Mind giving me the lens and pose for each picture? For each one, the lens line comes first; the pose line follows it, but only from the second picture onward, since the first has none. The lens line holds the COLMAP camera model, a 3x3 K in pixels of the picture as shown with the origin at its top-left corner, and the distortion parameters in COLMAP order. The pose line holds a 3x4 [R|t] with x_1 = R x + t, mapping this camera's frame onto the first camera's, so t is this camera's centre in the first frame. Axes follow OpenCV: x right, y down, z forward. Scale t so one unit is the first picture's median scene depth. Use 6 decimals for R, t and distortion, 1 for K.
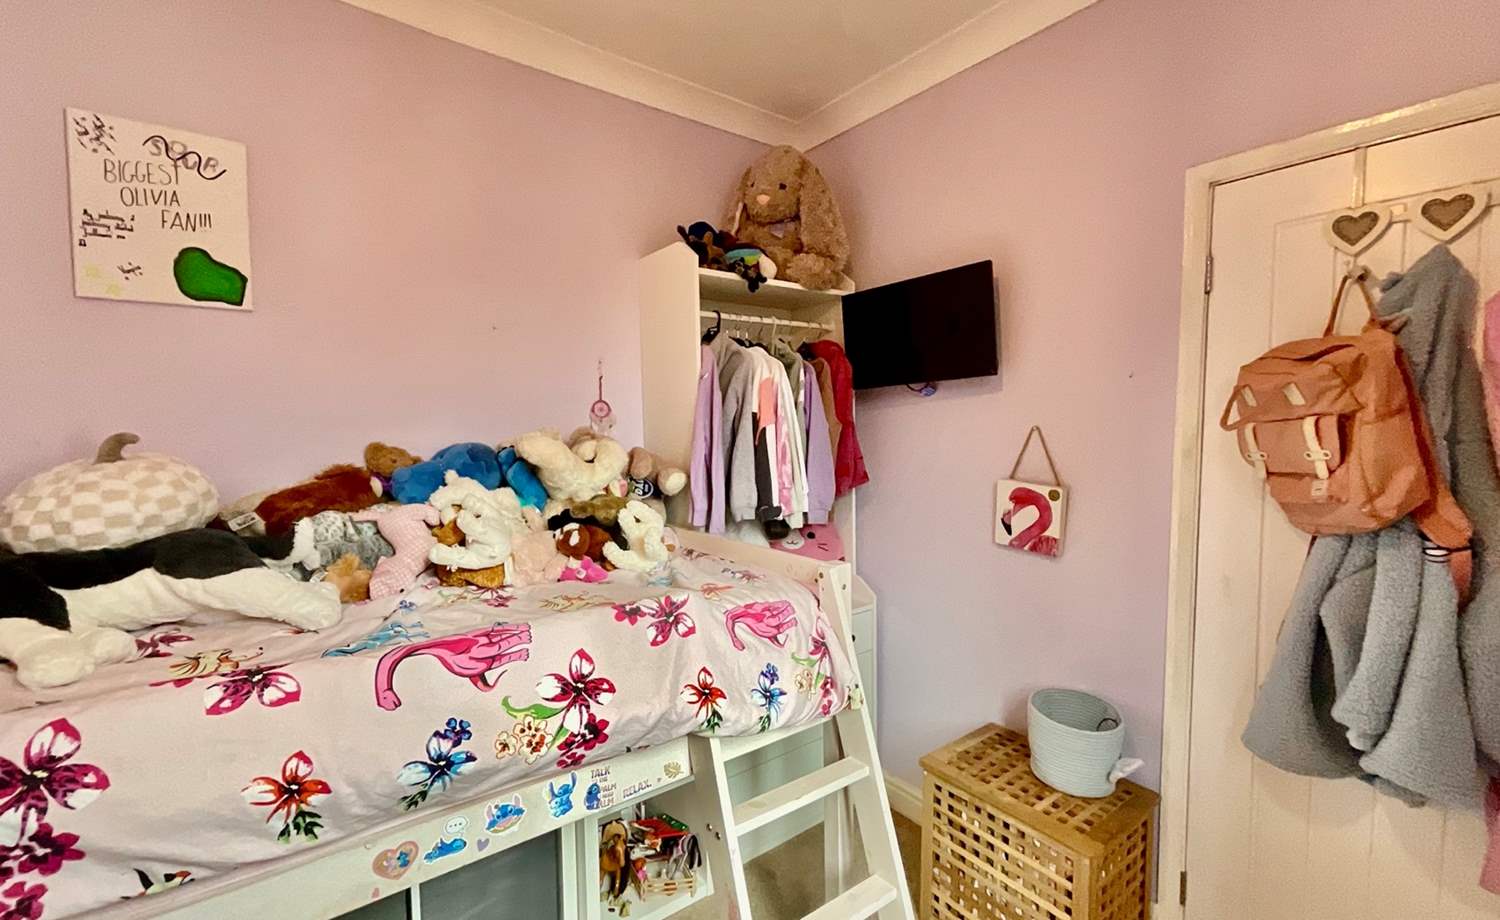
lens RADIAL K [[615.6, 0, 759.2], [0, 615.6, 462.8], [0, 0, 1]] dist [0.001031, 0.001018]
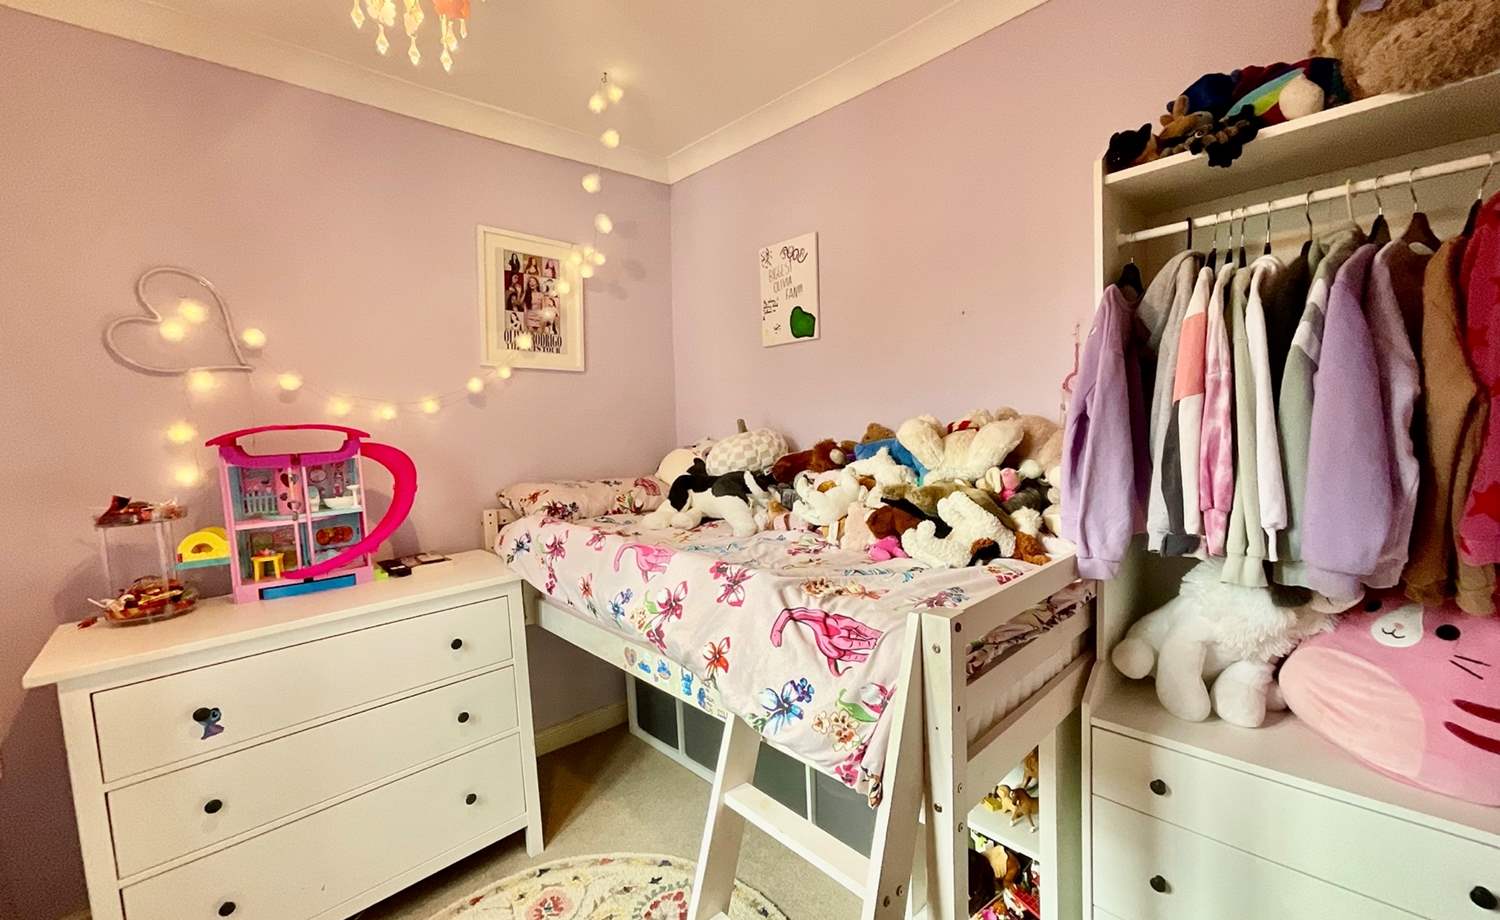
lens RADIAL K [[615.6, 0, 760.4], [0, 615.6, 462.4], [0, 0, 1]] dist [0.001031, 0.001018]
pose [[0.112064, 0.072162, -0.991077, 0.870725], [-0.028109, 0.997191, 0.069429, -0.046952], [0.993303, 0.020078, 0.113778, 0.828973]]
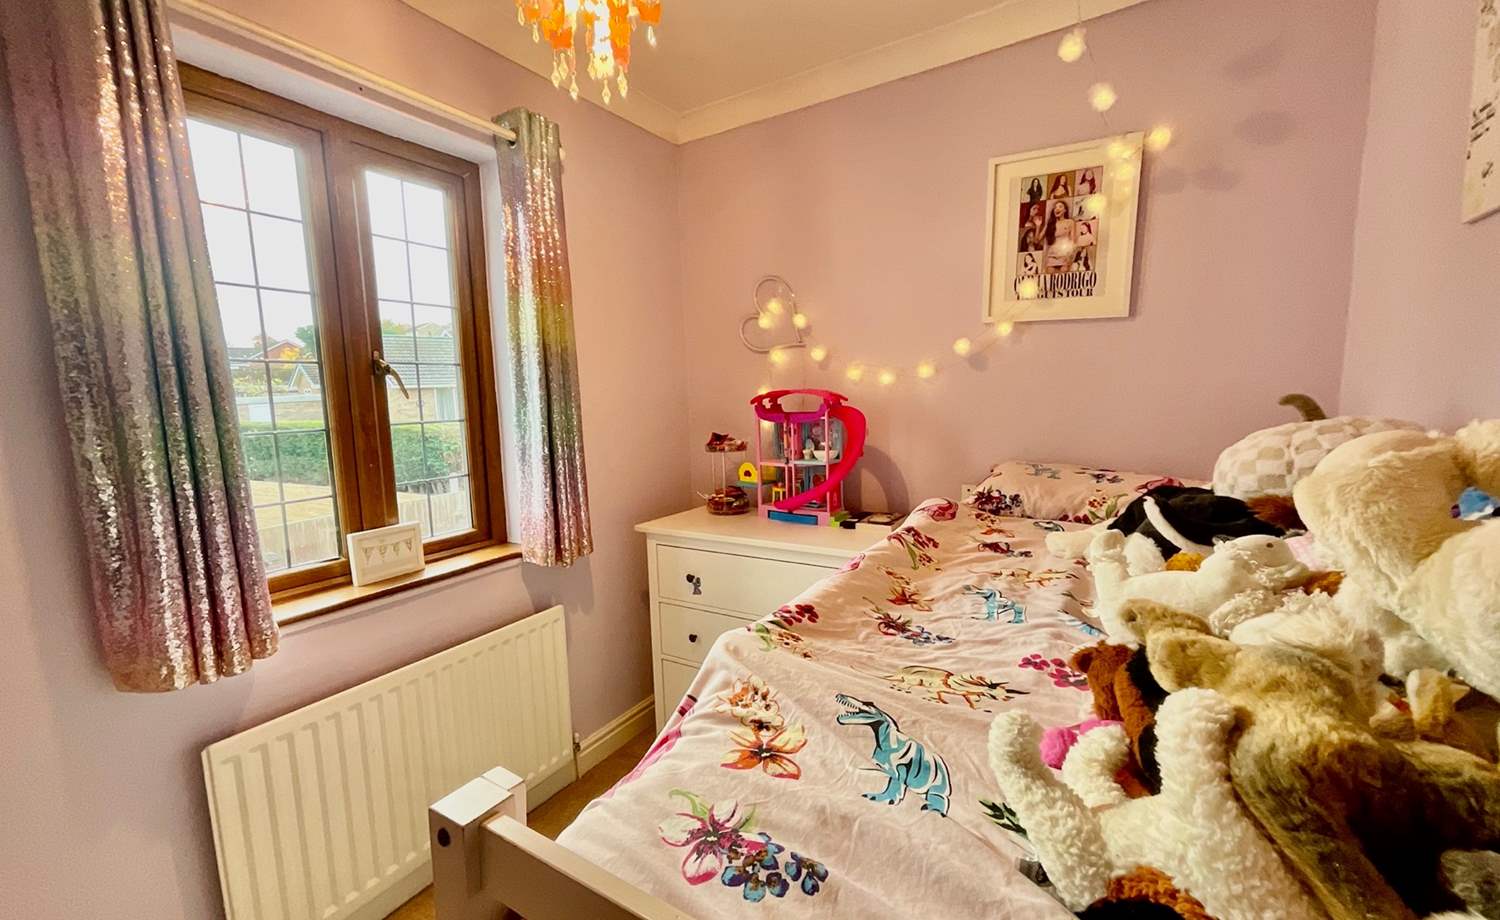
lens RADIAL K [[615.6, 0, 747.0], [0, 615.6, 461.7], [0, 0, 1]] dist [0.001031, 0.001018]
pose [[-0.938249, 0.066727, -0.339463, 0.094888], [0.005592, 0.984020, 0.177970, -0.118692], [0.345914, 0.165082, -0.923629, 1.570375]]
